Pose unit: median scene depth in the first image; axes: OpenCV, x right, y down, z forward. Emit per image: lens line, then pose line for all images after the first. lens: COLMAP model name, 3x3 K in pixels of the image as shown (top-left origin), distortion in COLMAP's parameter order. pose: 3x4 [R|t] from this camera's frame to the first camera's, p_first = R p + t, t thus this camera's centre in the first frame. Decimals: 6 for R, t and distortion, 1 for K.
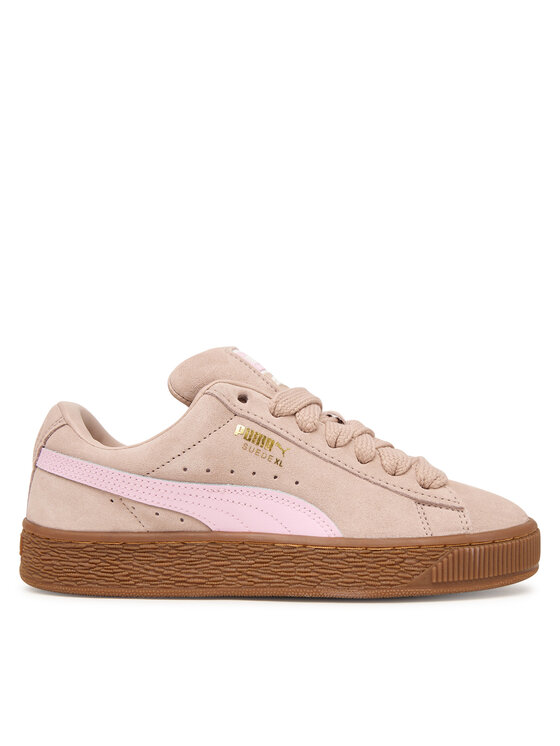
lens RADIAL K [[888.0, 0, 281.5], [0, 888.0, 374.0], [0, 0, 1]] dist [-0.036772, 0.000000]
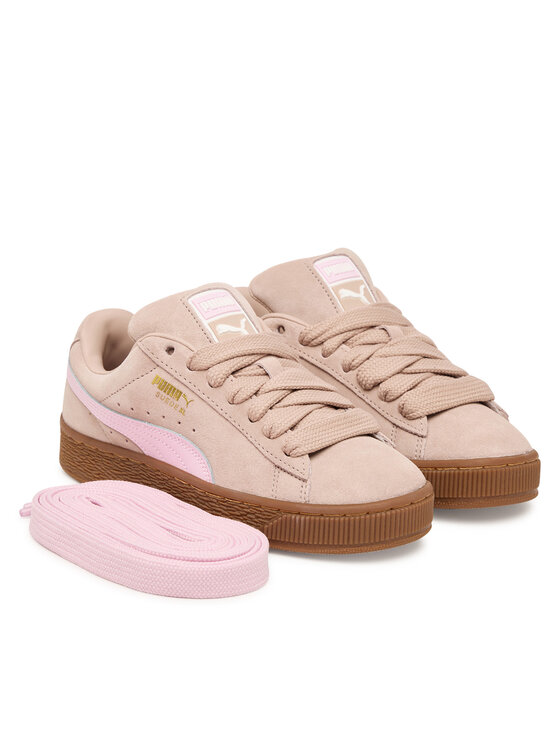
lens RADIAL K [[2223.9, 0, 276.1], [0, 2223.9, 374.8], [0, 0, 1]] dist [0.912582, 0.000000]
pose [[0.708053, 0.184402, -0.681657, 2.097697], [0.068667, 0.942749, 0.326358, -0.905200], [0.702813, -0.277886, 0.654854, -0.839412]]
